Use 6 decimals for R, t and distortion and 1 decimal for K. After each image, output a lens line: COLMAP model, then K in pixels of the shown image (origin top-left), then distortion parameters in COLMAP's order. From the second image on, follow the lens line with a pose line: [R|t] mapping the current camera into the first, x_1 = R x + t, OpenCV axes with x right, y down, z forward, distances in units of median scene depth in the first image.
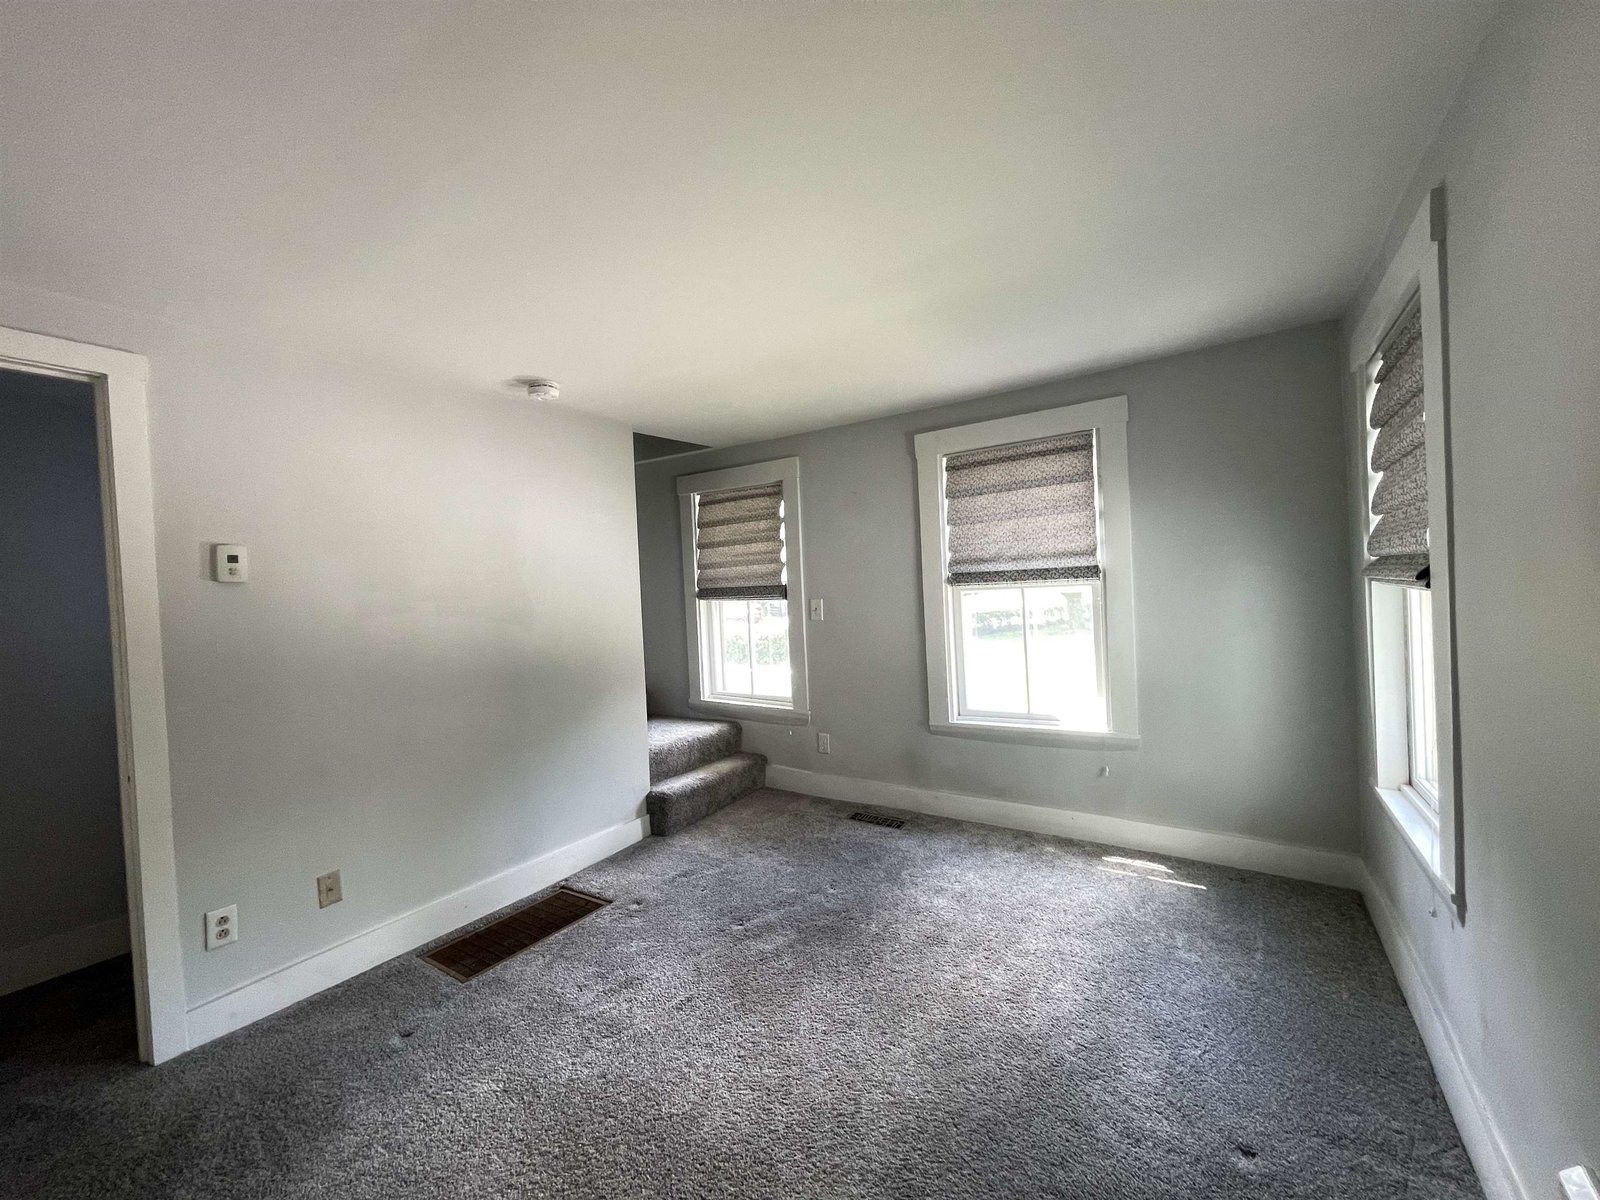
lens RADIAL K [[649.0, 0, 795.0], [0, 649.0, 603.2], [0, 0, 1]] dist [0.000472, -0.000671]
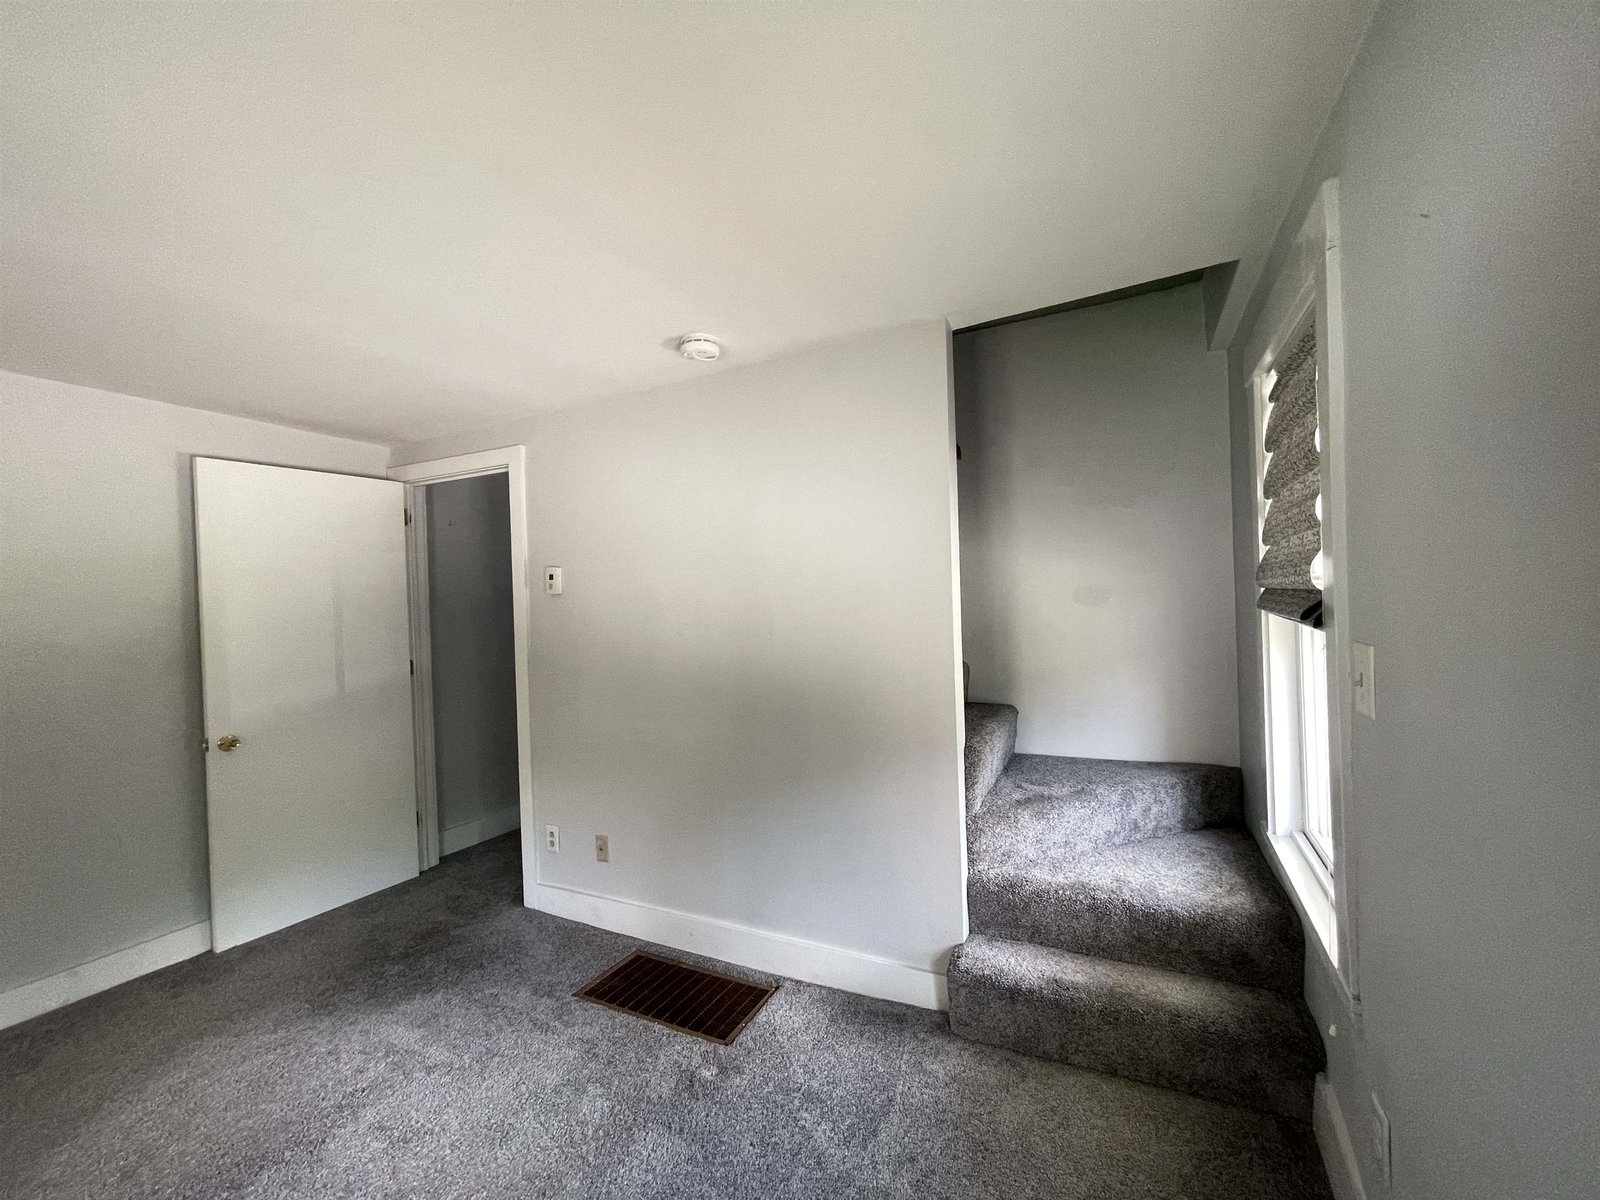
lens RADIAL K [[673.4, 0, 800.0], [0, 673.4, 600.0], [0, 0, 1]] dist [-0.000382, -0.000186]
pose [[0.111069, 0.045787, -0.992757, 0.399417], [0.007458, 0.998872, 0.046903, -0.054995], [0.993785, -0.012614, 0.110603, 0.909422]]
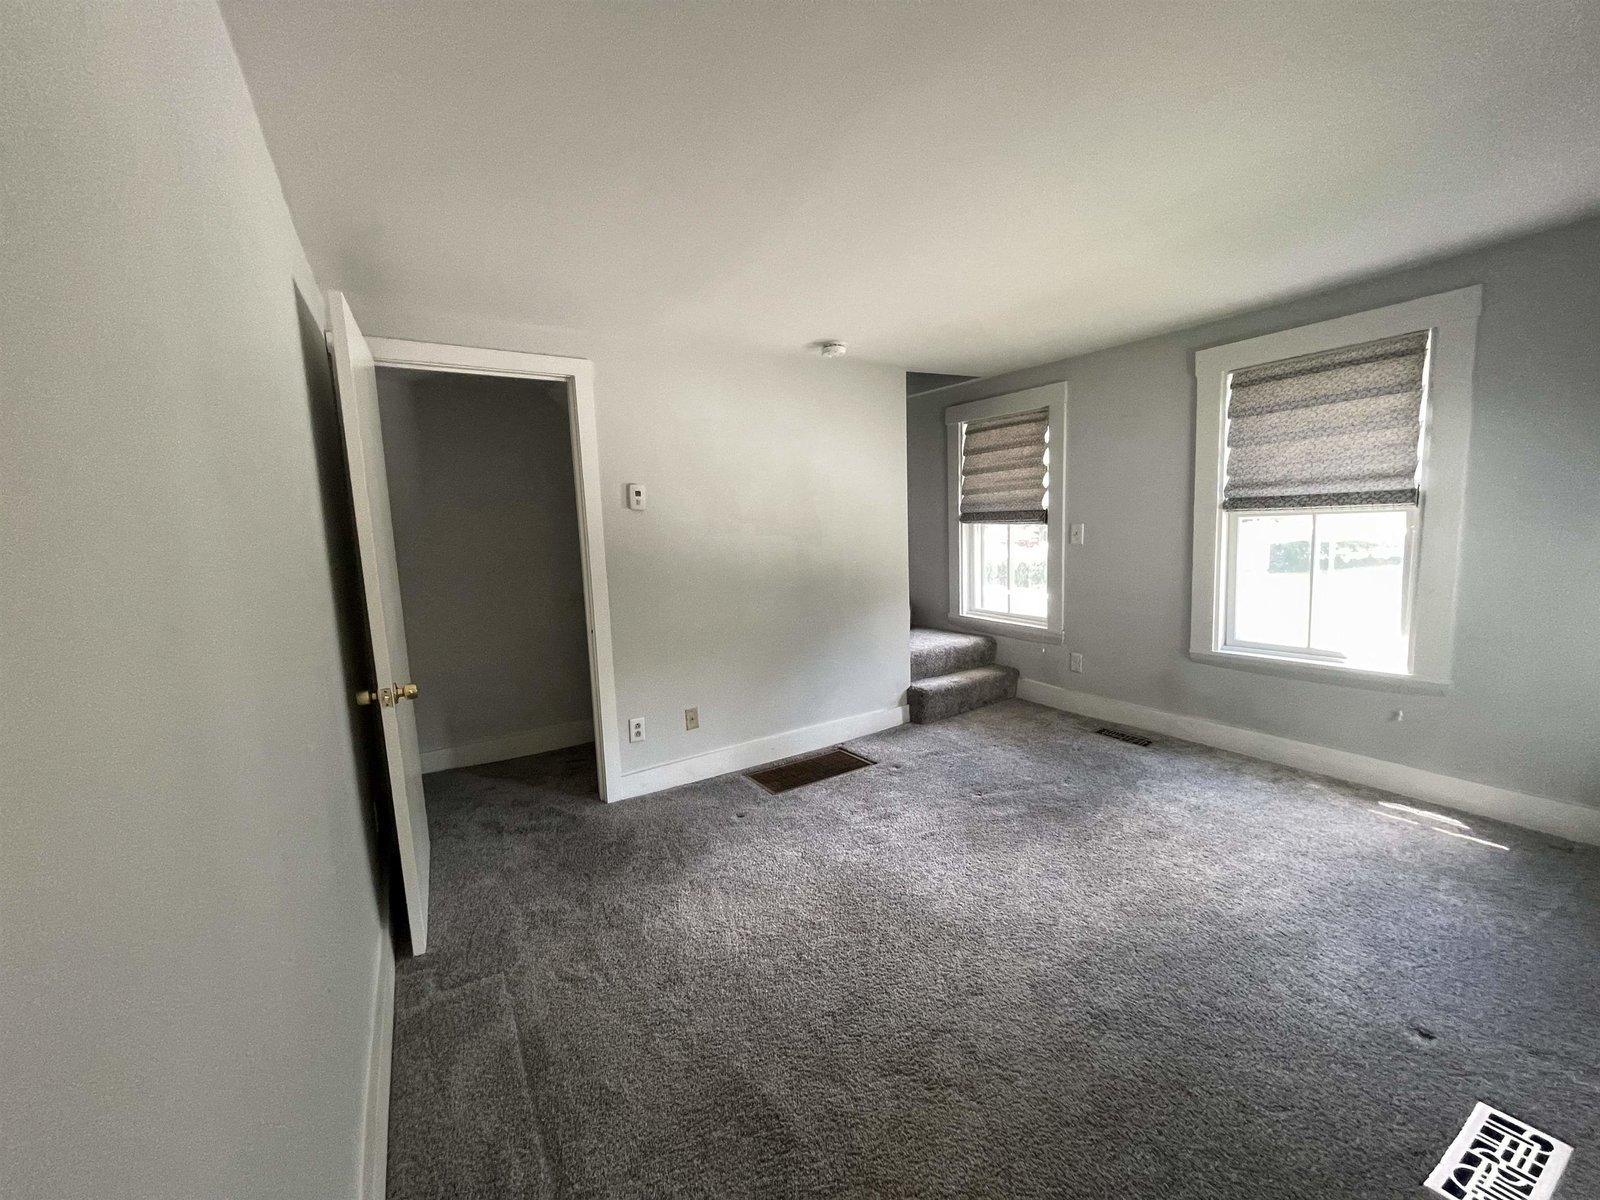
lens RADIAL K [[649.0, 0, 795.0], [0, 649.0, 603.2], [0, 0, 1]] dist [0.000472, -0.000671]
pose [[0.915957, 0.058793, -0.396946, 0.050830], [-0.010860, 0.992478, 0.121941, -0.002171], [0.401130, -0.107381, 0.909705, -0.164618]]
